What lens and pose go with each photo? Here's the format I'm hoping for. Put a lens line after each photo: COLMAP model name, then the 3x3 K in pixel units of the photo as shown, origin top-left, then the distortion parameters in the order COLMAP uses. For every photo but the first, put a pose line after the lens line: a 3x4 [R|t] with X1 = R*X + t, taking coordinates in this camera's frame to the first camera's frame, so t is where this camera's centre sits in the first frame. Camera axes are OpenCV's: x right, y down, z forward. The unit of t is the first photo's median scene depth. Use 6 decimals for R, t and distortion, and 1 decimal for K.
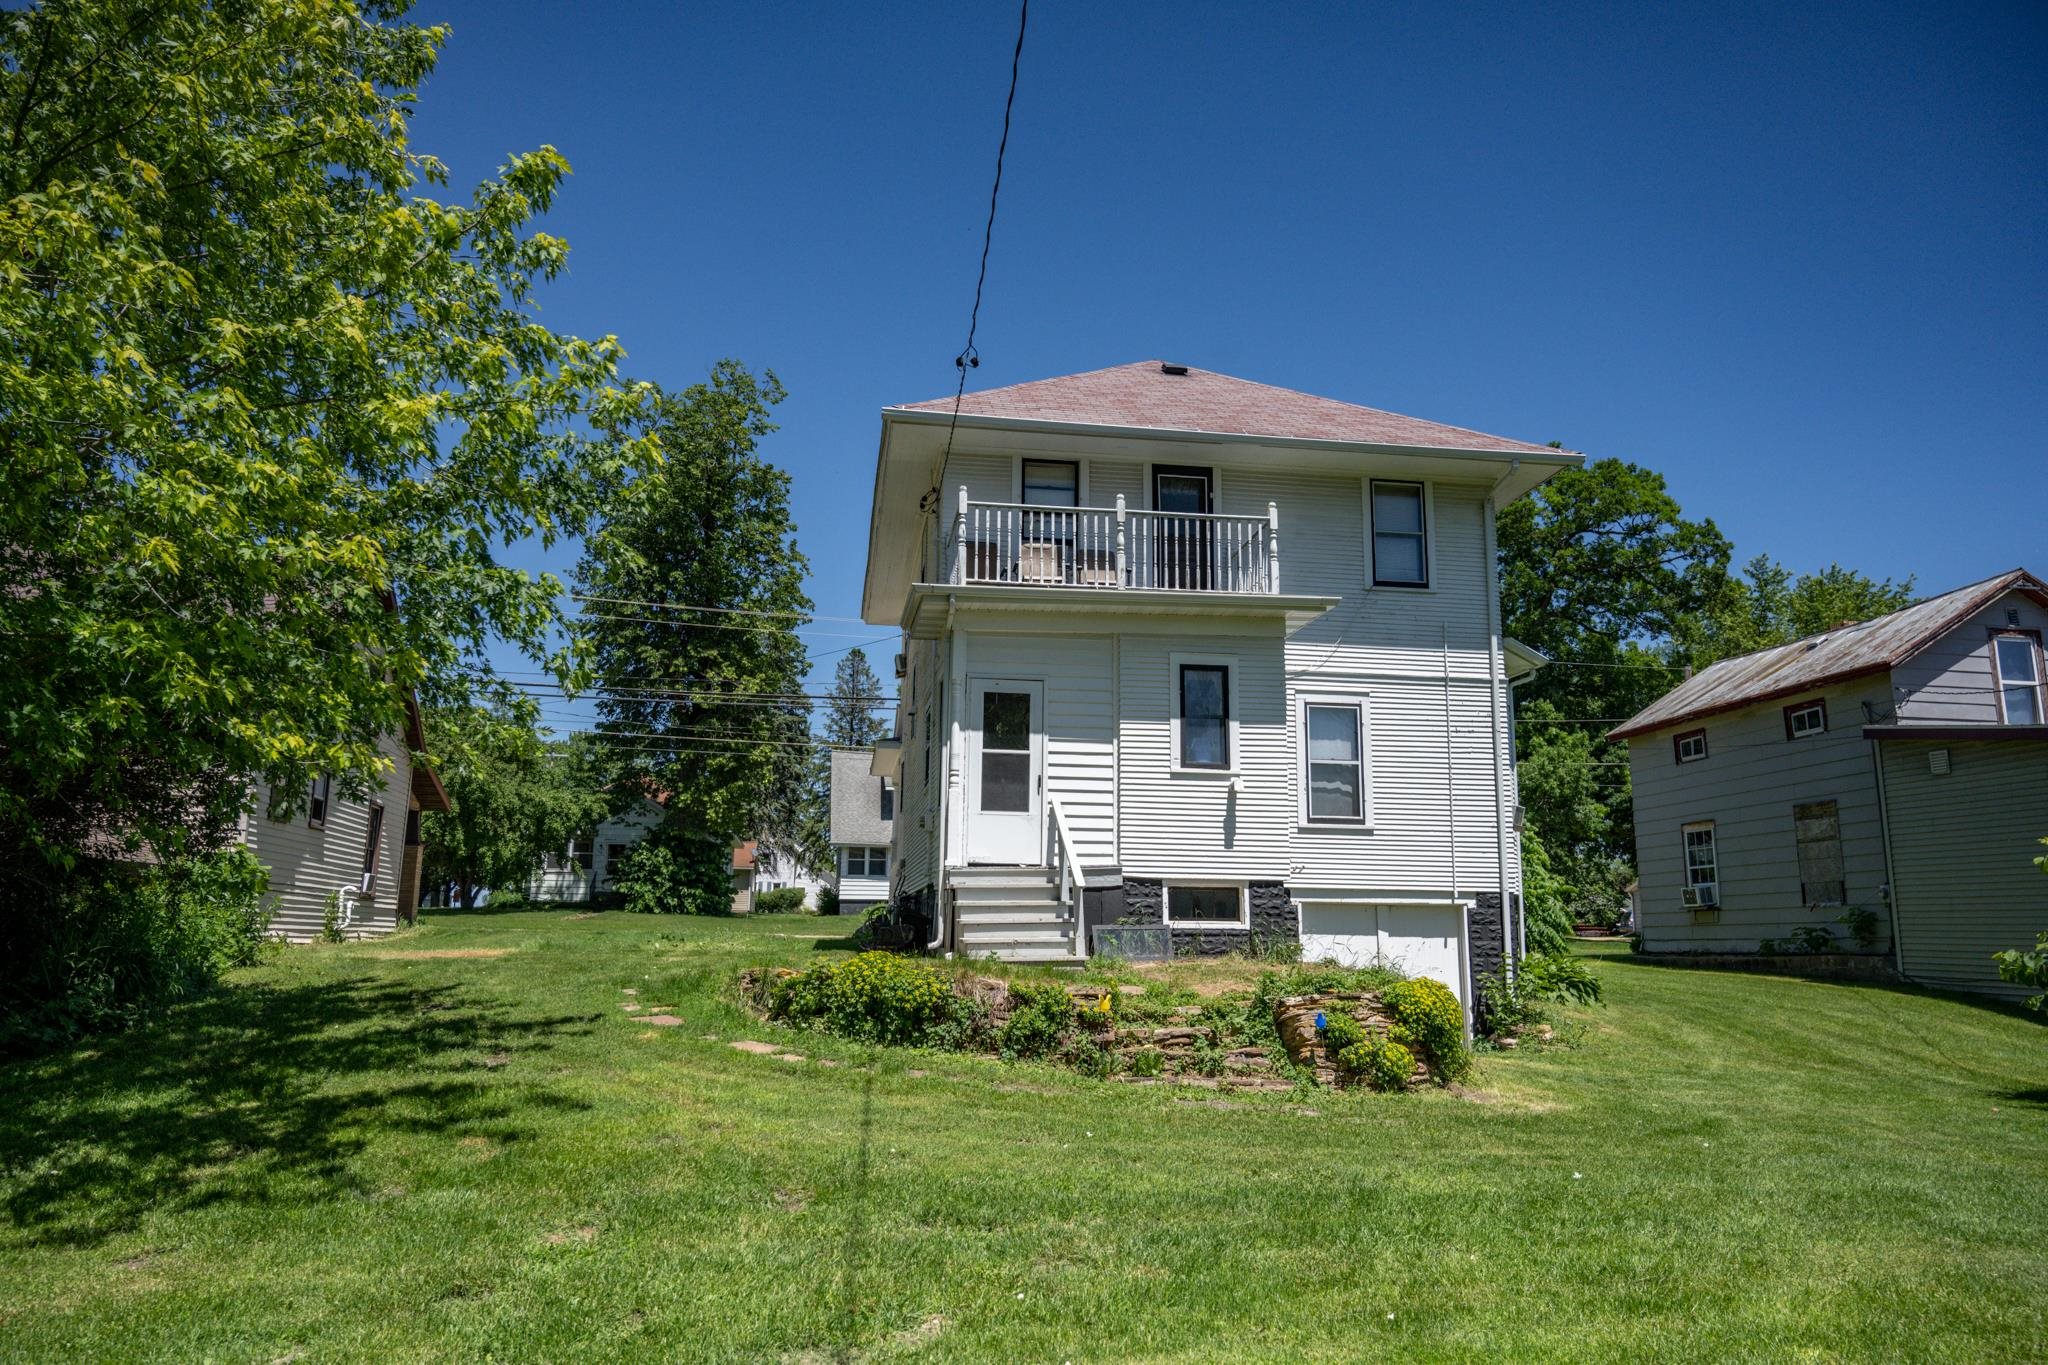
lens RADIAL K [[1332.9, 0, 1024.0], [0, 1332.9, 682.5], [0, 0, 1]] dist [-0.007173, 0.001016]
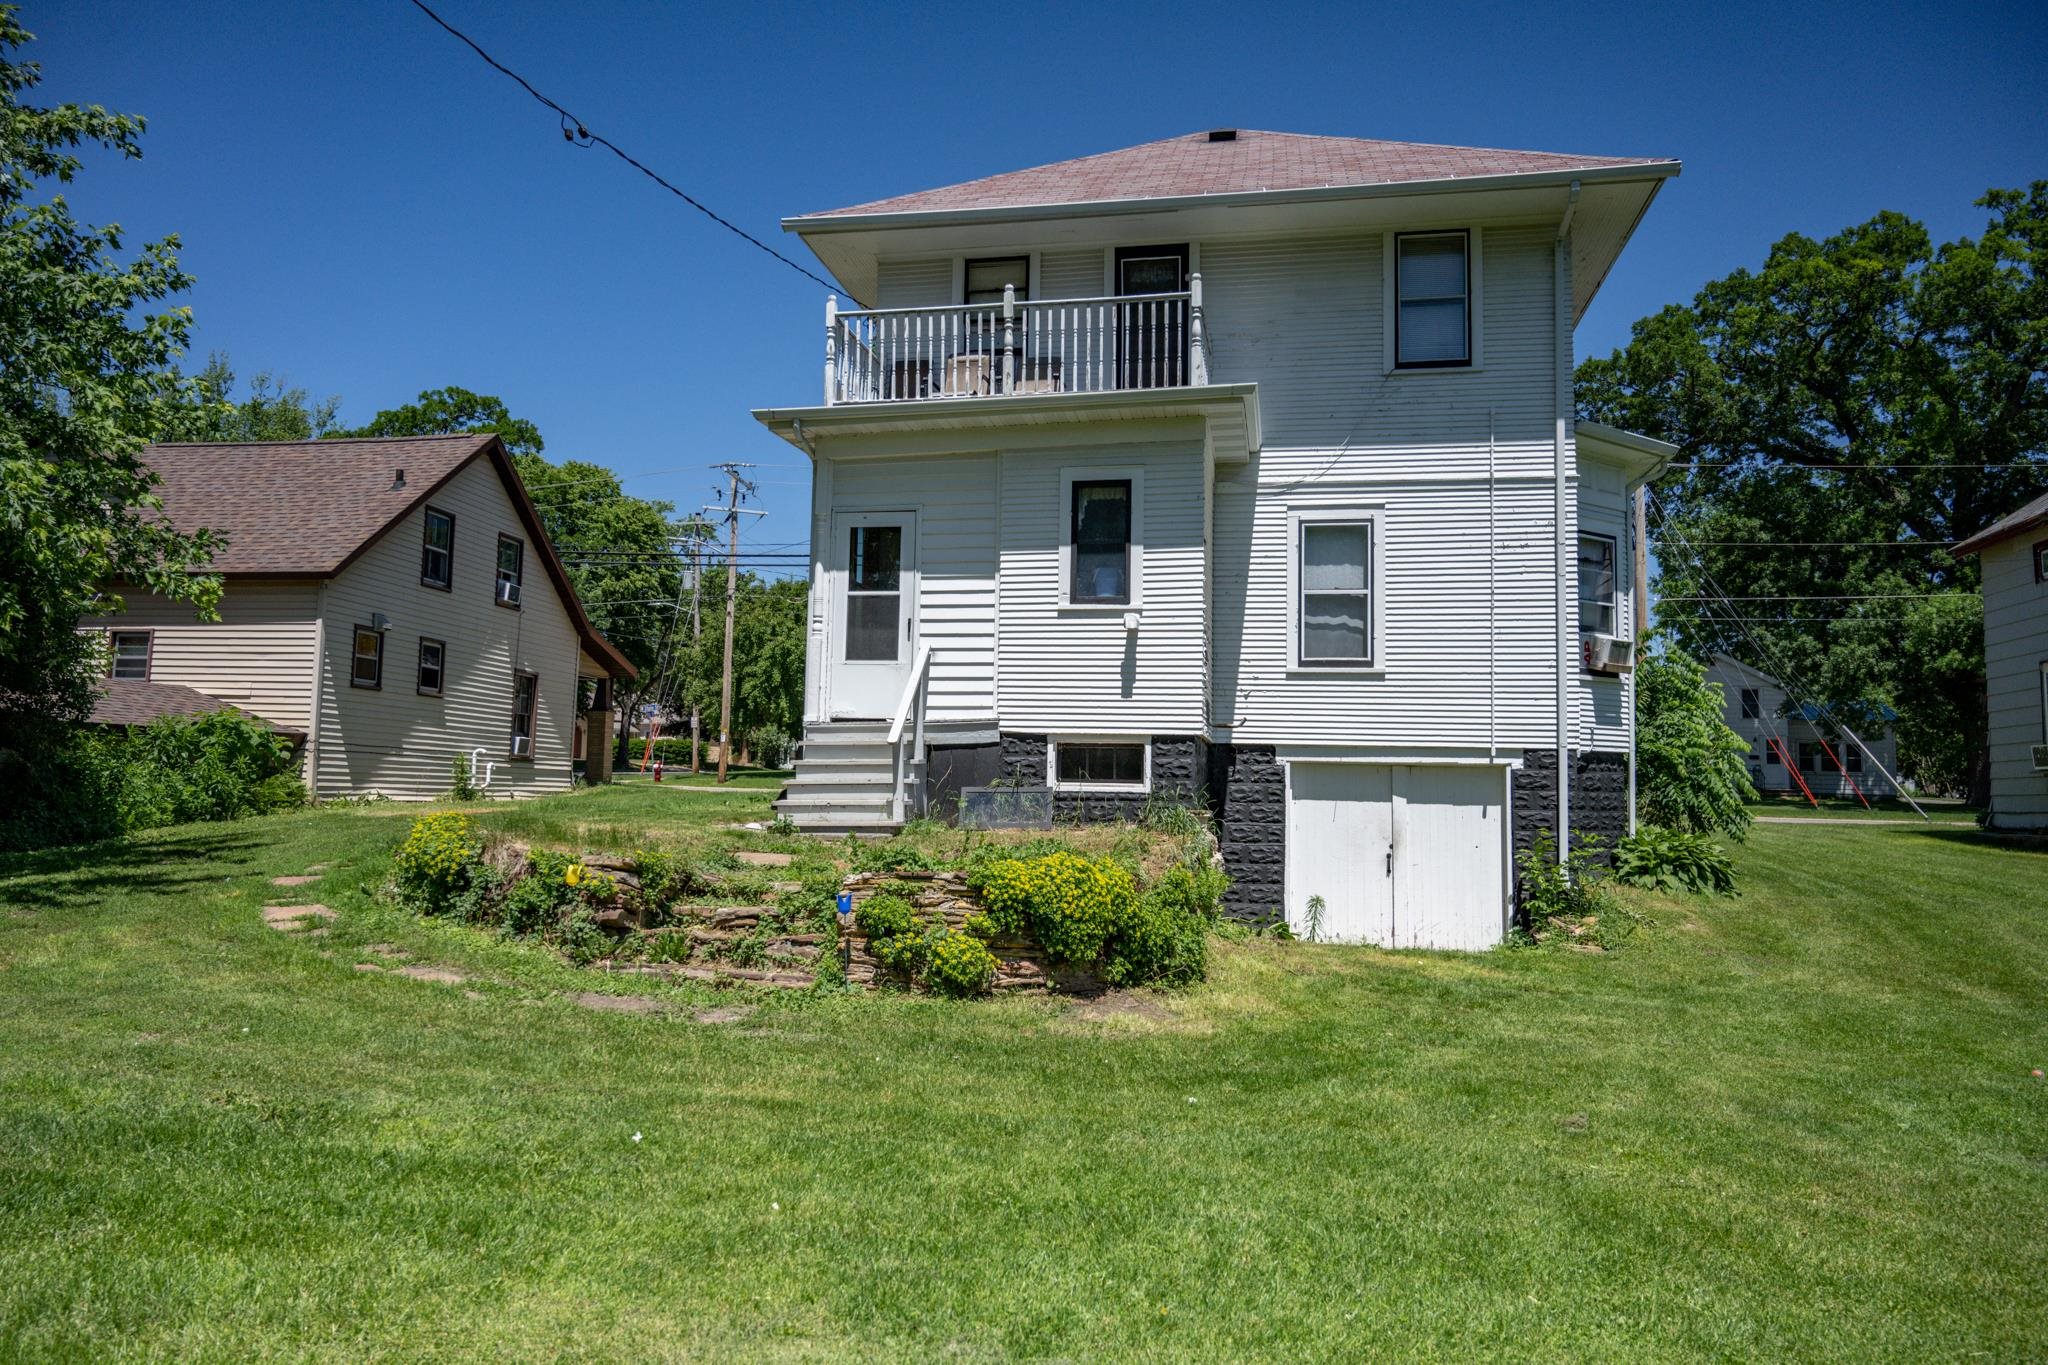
lens RADIAL K [[1342.4, 0, 1036.6], [0, 1342.4, 672.2], [0, 0, 1]] dist [-0.004840, -0.001081]
pose [[0.945714, -0.022511, -0.324221, 0.361071], [0.052573, 0.995056, 0.084261, 0.033070], [0.320721, -0.096732, 0.942221, 0.179729]]
